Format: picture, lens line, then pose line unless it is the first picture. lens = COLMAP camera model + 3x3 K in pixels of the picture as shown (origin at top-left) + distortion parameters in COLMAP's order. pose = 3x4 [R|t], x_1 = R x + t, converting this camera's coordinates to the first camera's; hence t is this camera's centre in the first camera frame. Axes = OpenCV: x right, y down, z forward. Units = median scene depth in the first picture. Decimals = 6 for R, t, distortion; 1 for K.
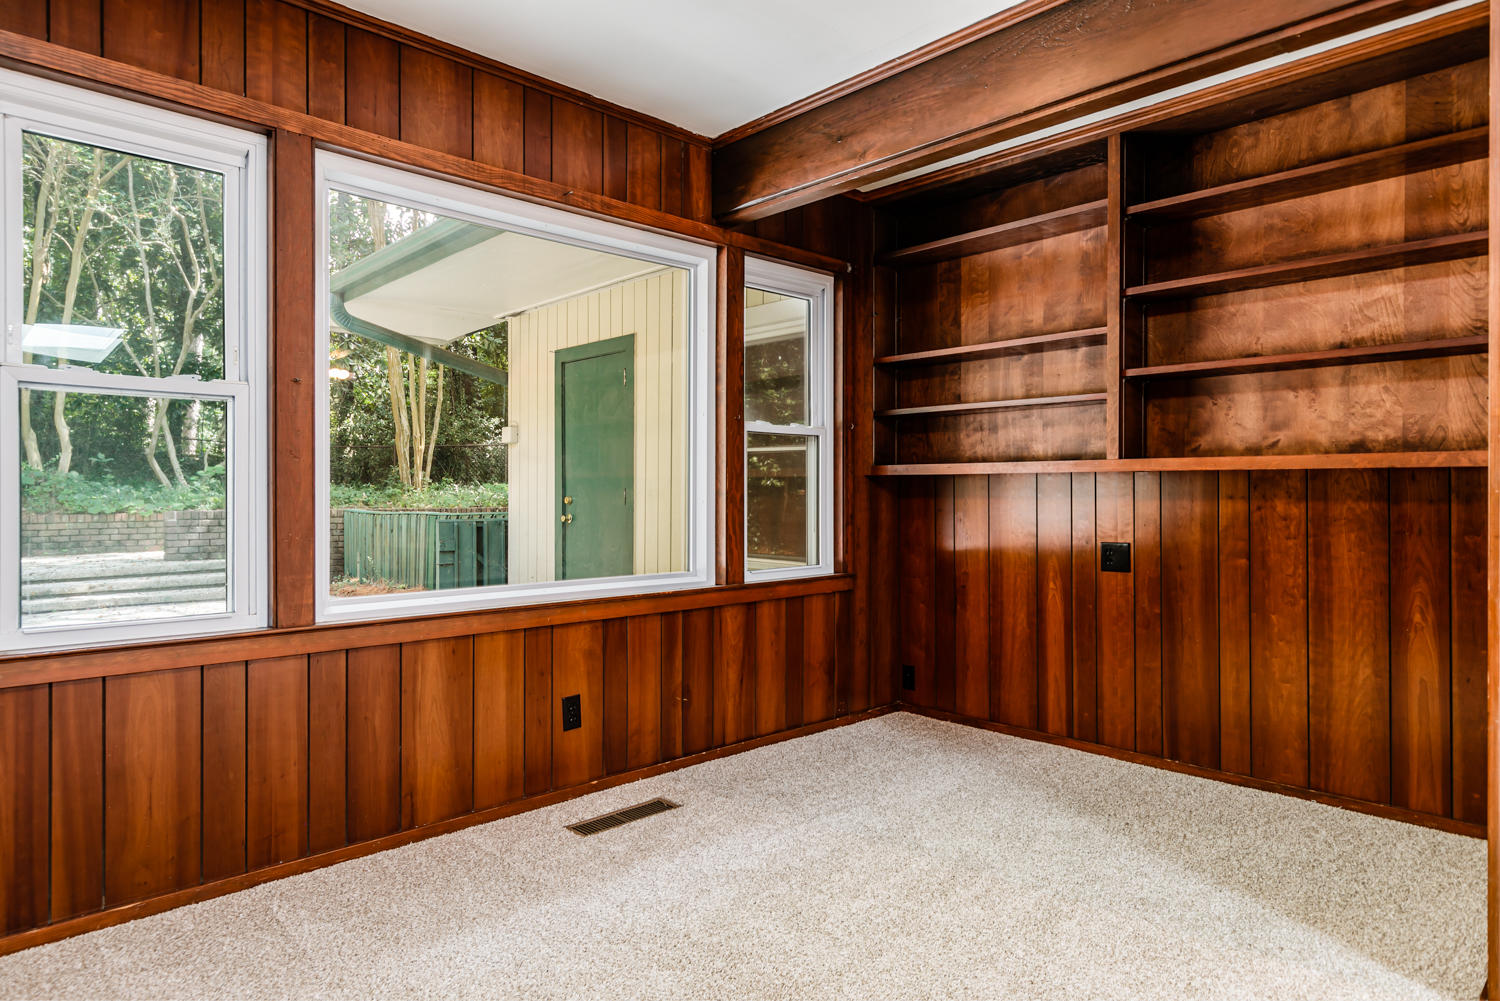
lens RADIAL K [[899.5, 0, 743.4], [0, 899.5, 495.3], [0, 0, 1]] dist [-0.022262, -0.004038]
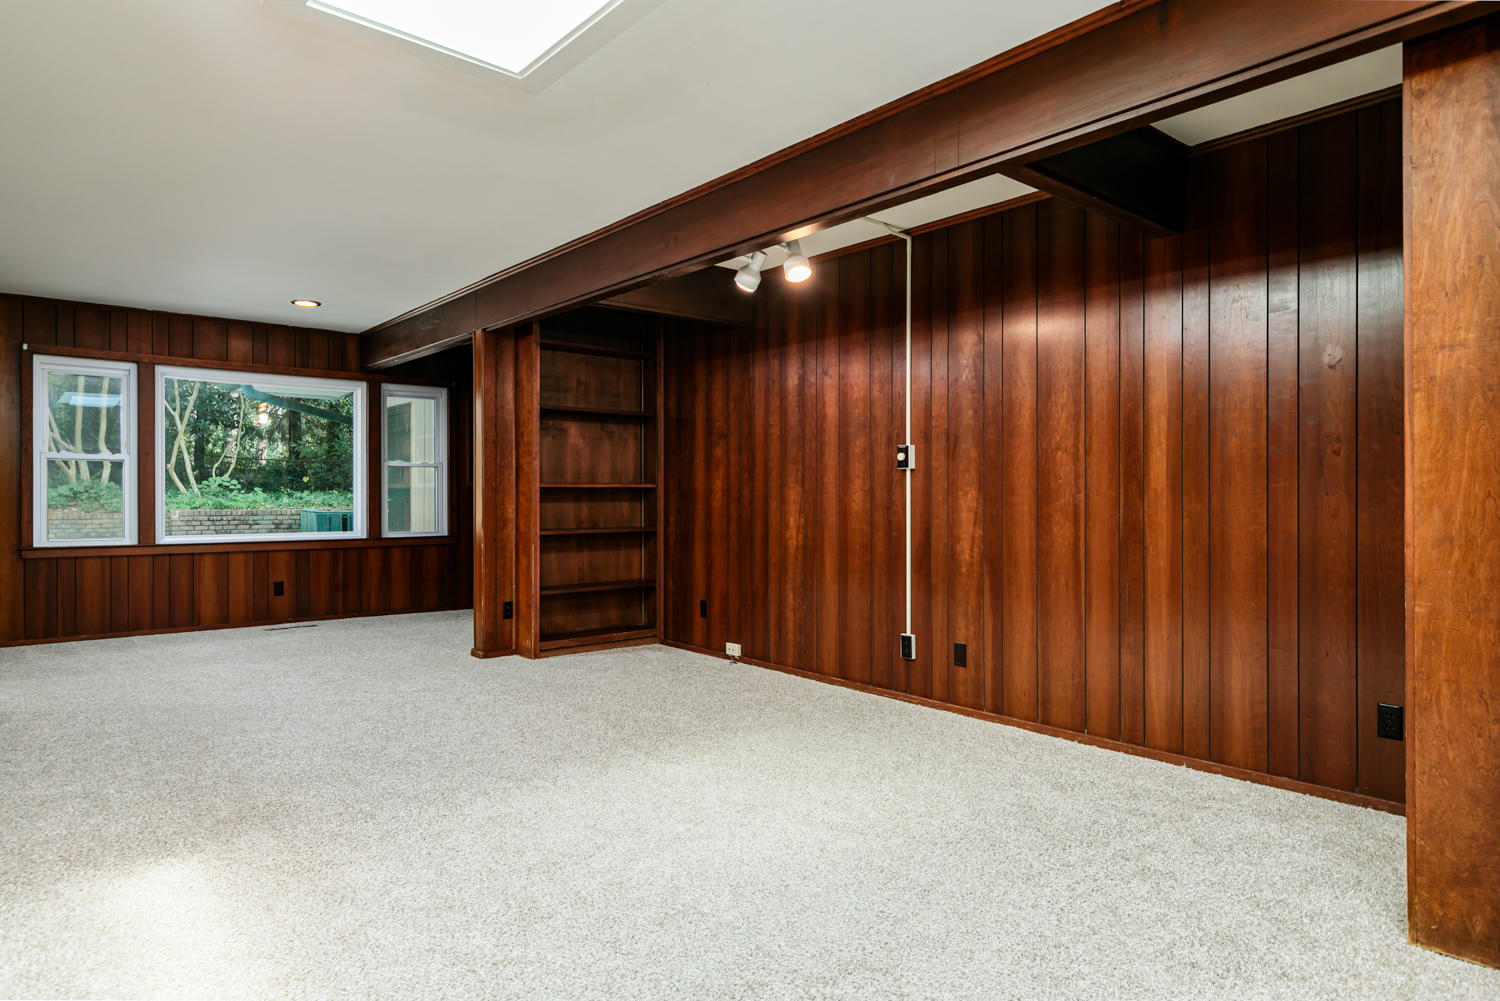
lens RADIAL K [[899.5, 0, 756.6], [0, 899.5, 499.1], [0, 0, 1]] dist [-0.022262, -0.004038]
pose [[0.999128, -0.004542, -0.041497, 1.130271], [0.004596, 0.999989, 0.001192, 0.009891], [0.041491, -0.001382, 0.999138, -1.257579]]
